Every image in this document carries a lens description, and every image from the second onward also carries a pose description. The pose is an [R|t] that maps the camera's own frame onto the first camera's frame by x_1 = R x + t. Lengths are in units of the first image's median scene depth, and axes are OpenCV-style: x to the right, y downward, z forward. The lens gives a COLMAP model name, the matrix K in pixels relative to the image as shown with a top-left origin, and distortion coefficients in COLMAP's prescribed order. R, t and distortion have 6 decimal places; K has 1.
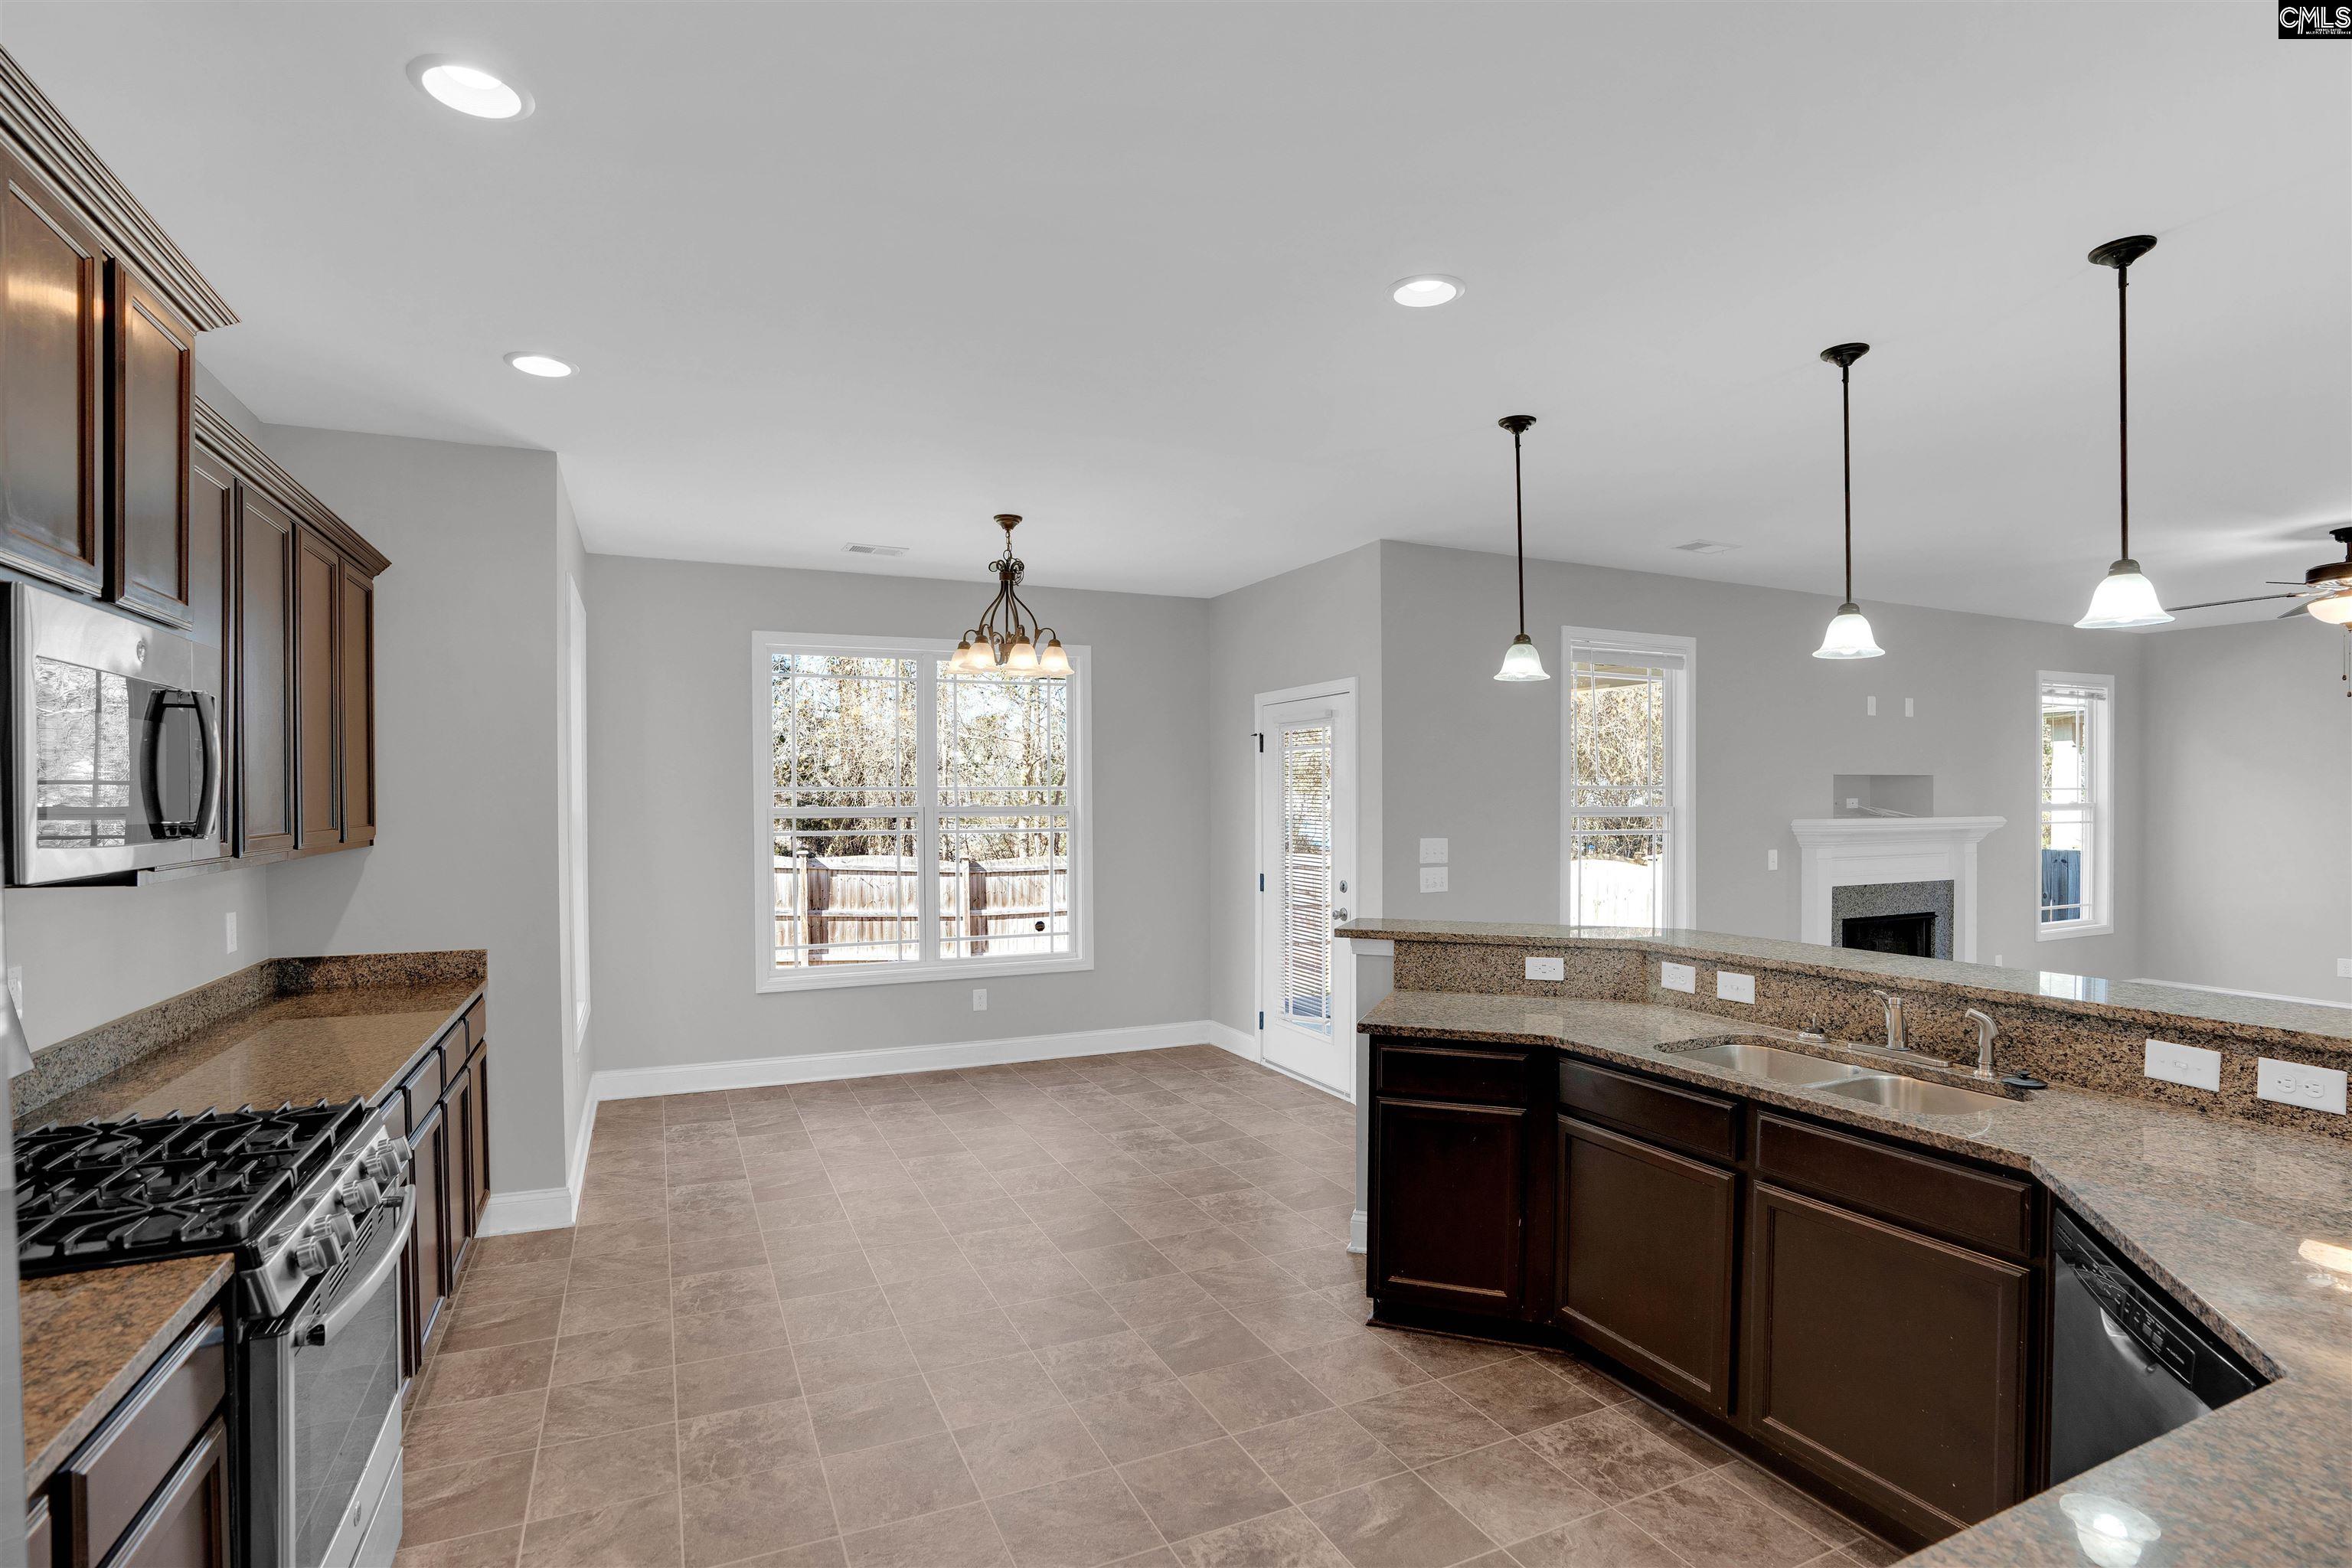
lens RADIAL K [[1110.4, 0, 1194.8], [0, 1110.4, 800.7], [0, 0, 1]] dist [0.002971, 0.003574]
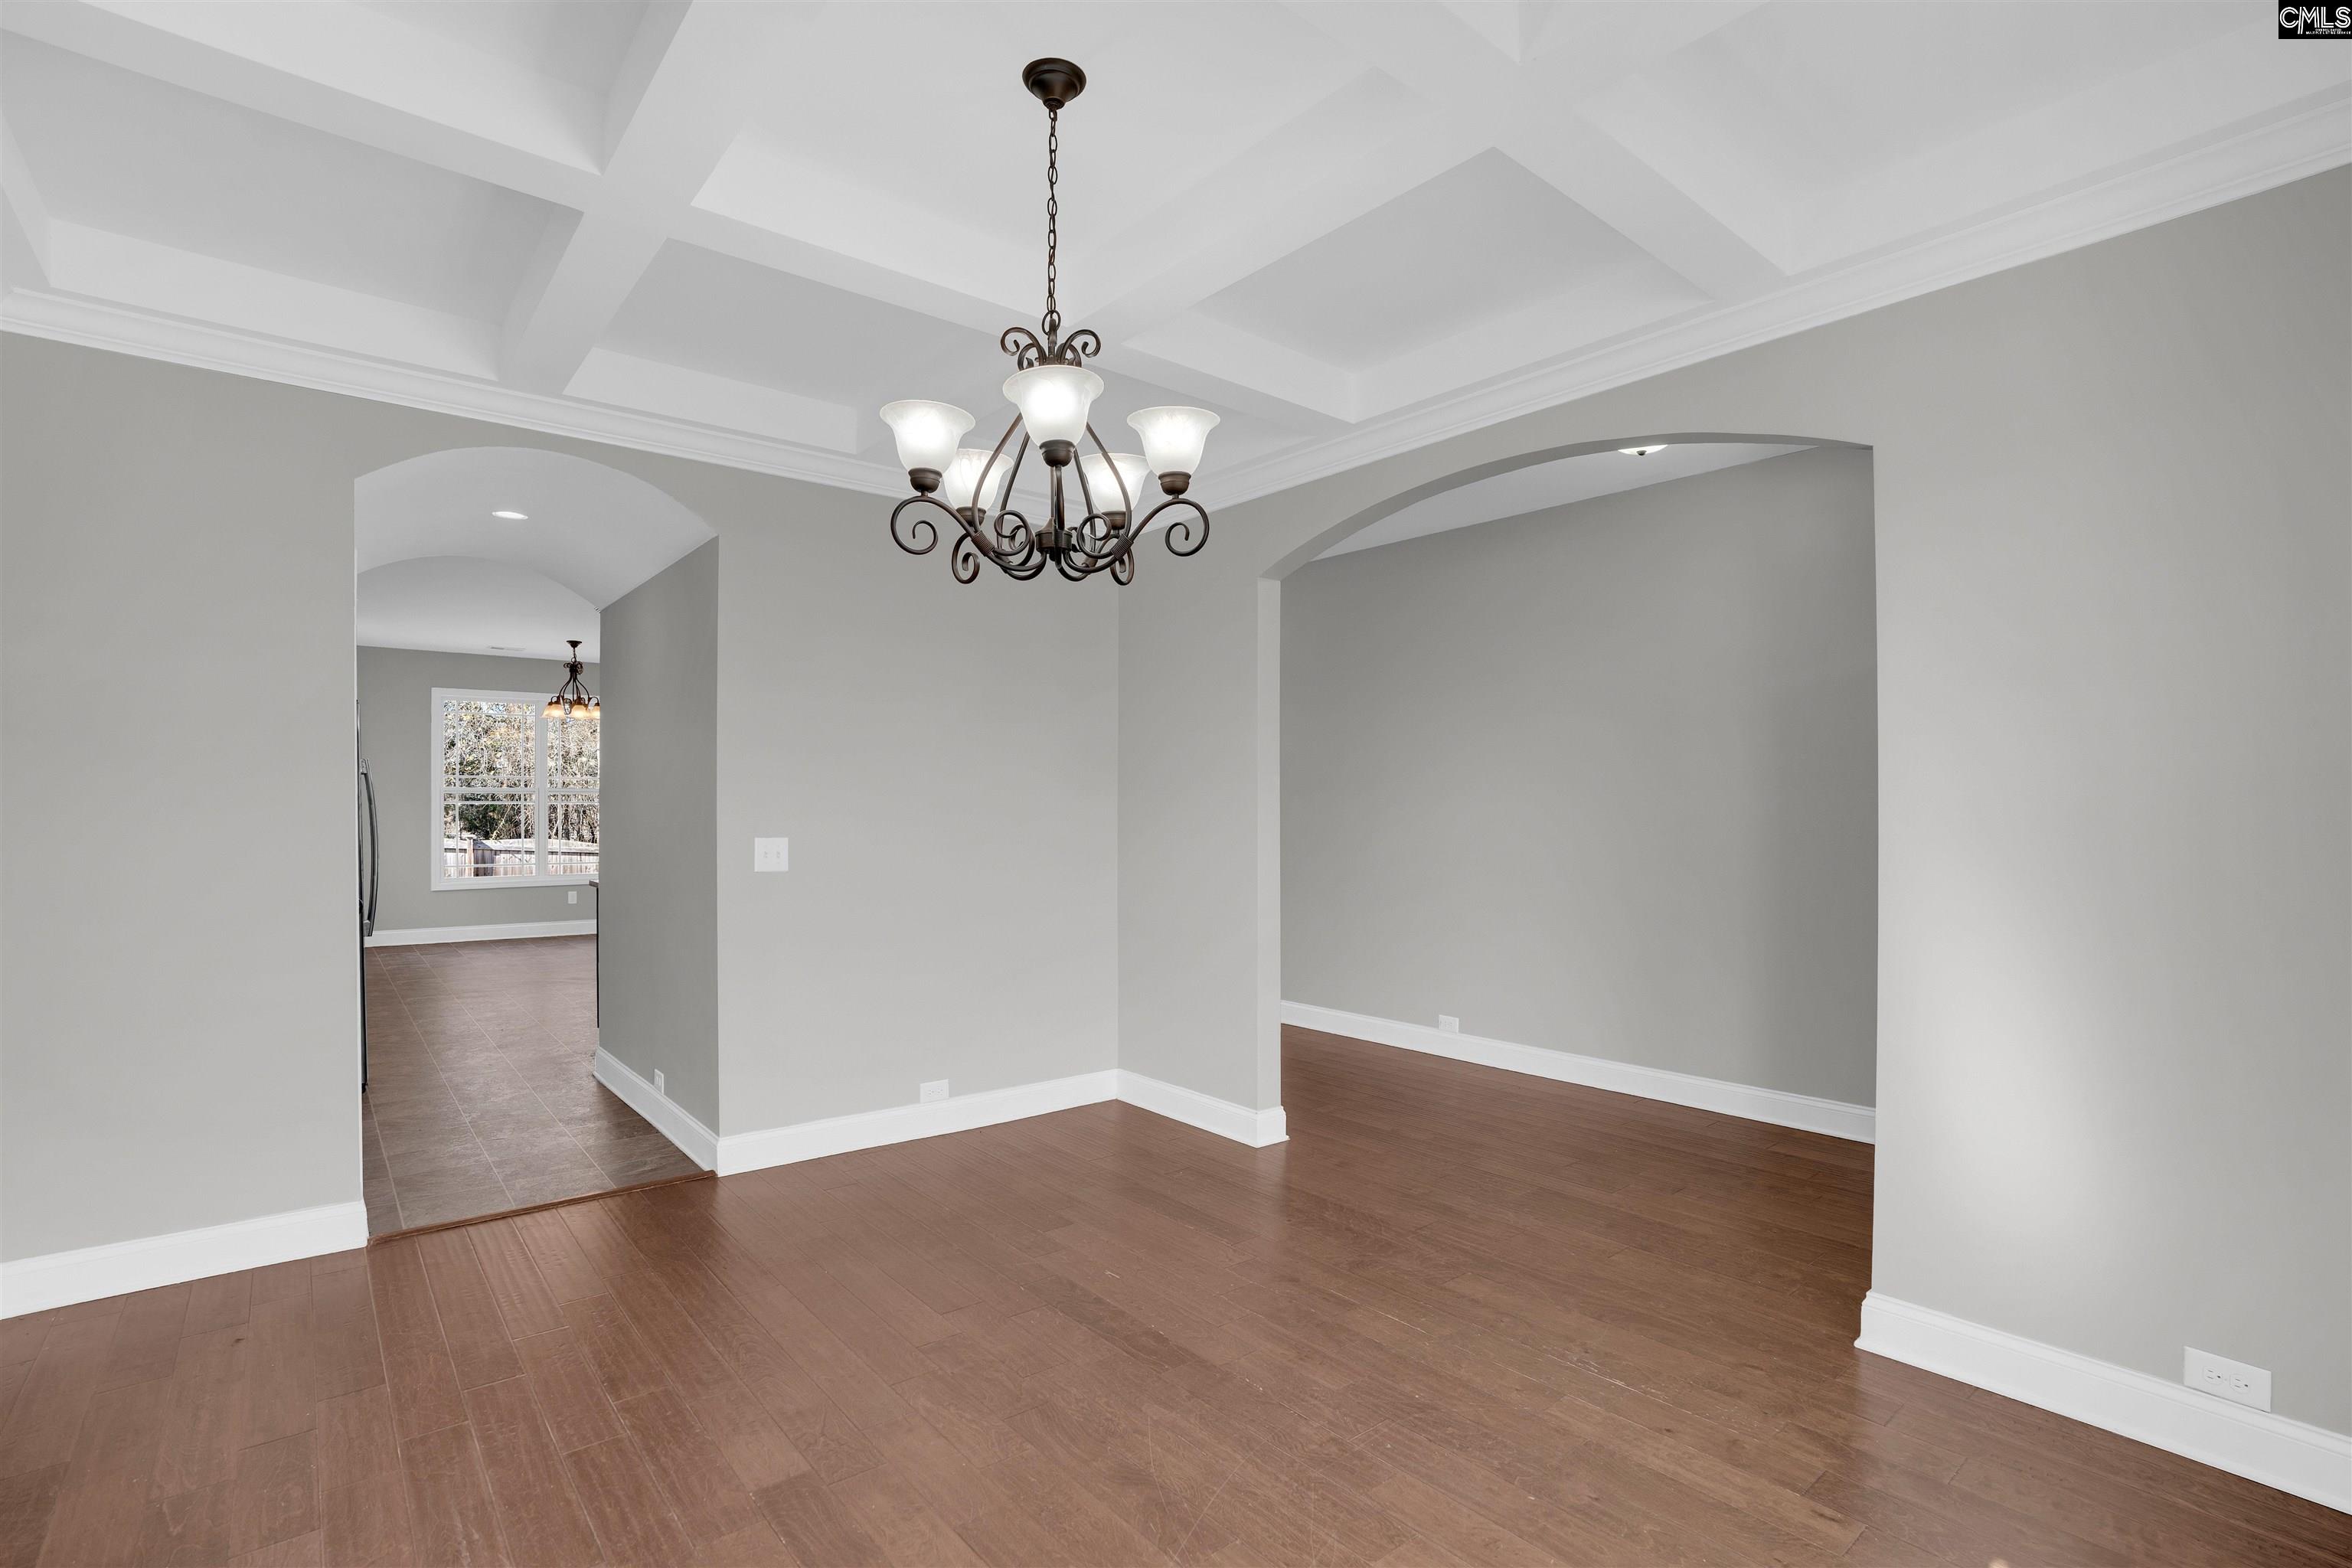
lens RADIAL K [[1110.4, 0, 1160.2], [0, 1110.4, 795.1], [0, 0, 1]] dist [0.002971, 0.003574]
pose [[0.978250, 0.004323, 0.207386, 0.338128], [-0.001753, 0.999919, -0.012572, 0.035052], [-0.207423, 0.011935, 0.978178, -0.884868]]
